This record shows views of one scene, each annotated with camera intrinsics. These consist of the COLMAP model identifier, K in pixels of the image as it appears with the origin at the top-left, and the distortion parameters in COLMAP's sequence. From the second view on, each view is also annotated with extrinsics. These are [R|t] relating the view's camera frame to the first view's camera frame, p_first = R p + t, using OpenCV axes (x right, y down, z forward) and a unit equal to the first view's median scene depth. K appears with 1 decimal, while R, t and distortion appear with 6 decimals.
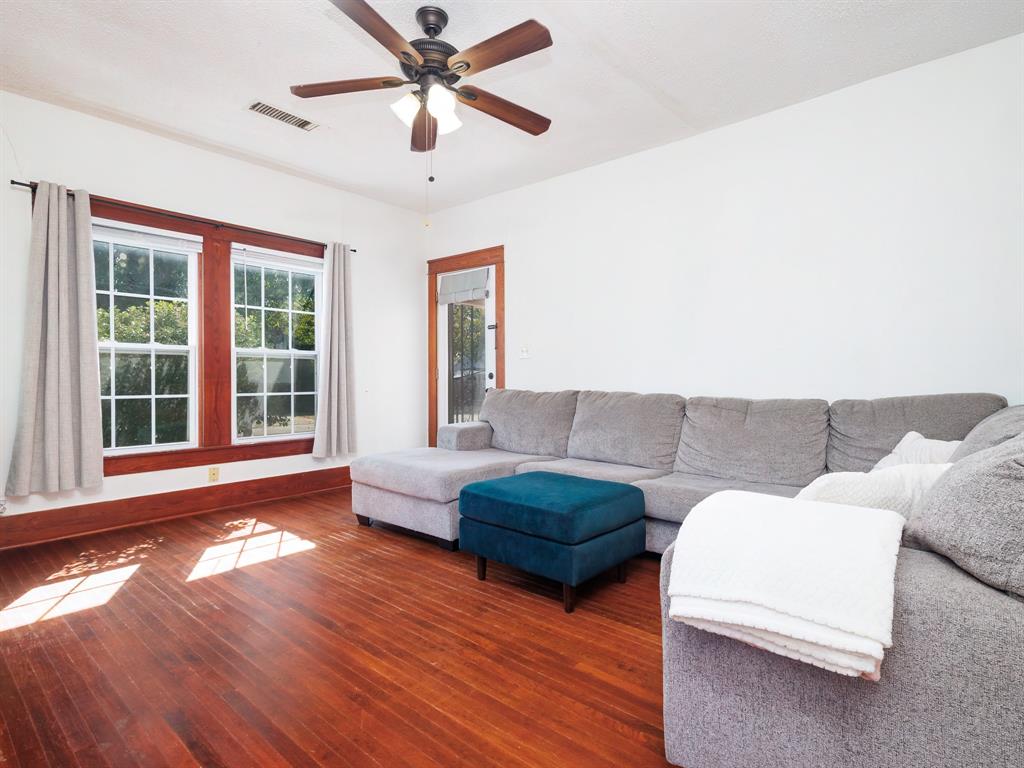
lens RADIAL K [[528.3, 0, 512.0], [0, 528.3, 384.0], [0, 0, 1]] dist [0.008631, 0.000184]
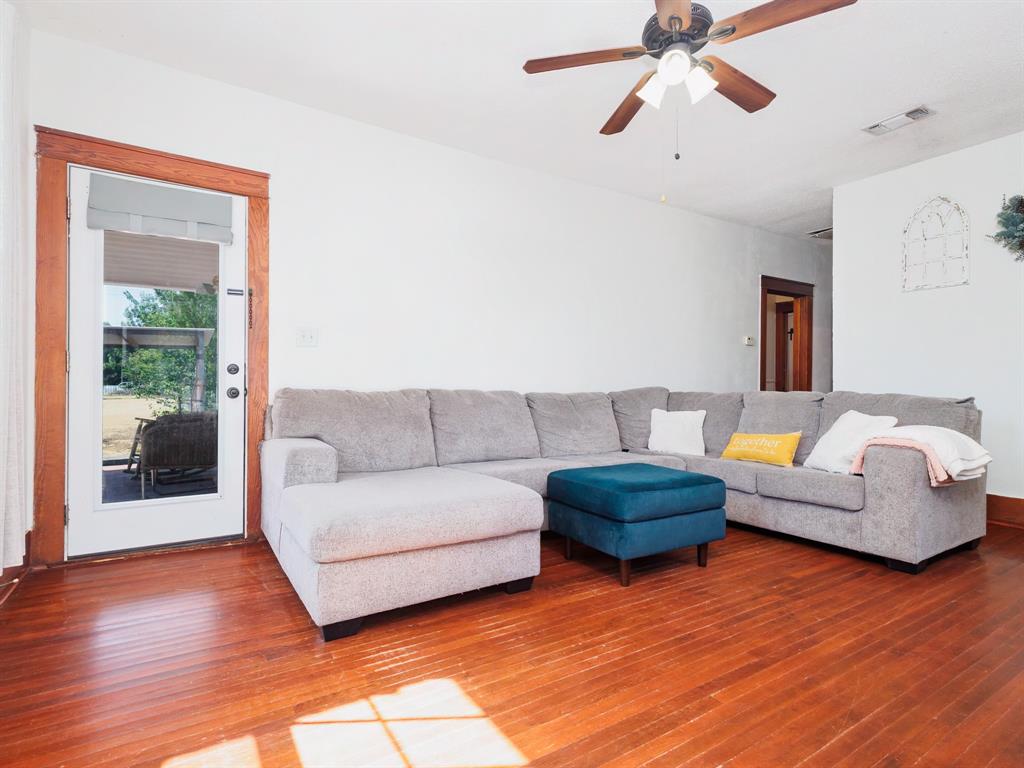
lens RADIAL K [[528.3, 0, 512.0], [0, 528.3, 384.0], [0, 0, 1]] dist [0.008631, 0.000184]
pose [[0.293747, -0.000881, 0.955883, -0.972646], [0.004248, 0.999991, -0.000384, 0.007842], [-0.955874, 0.004174, 0.293748, 0.870162]]
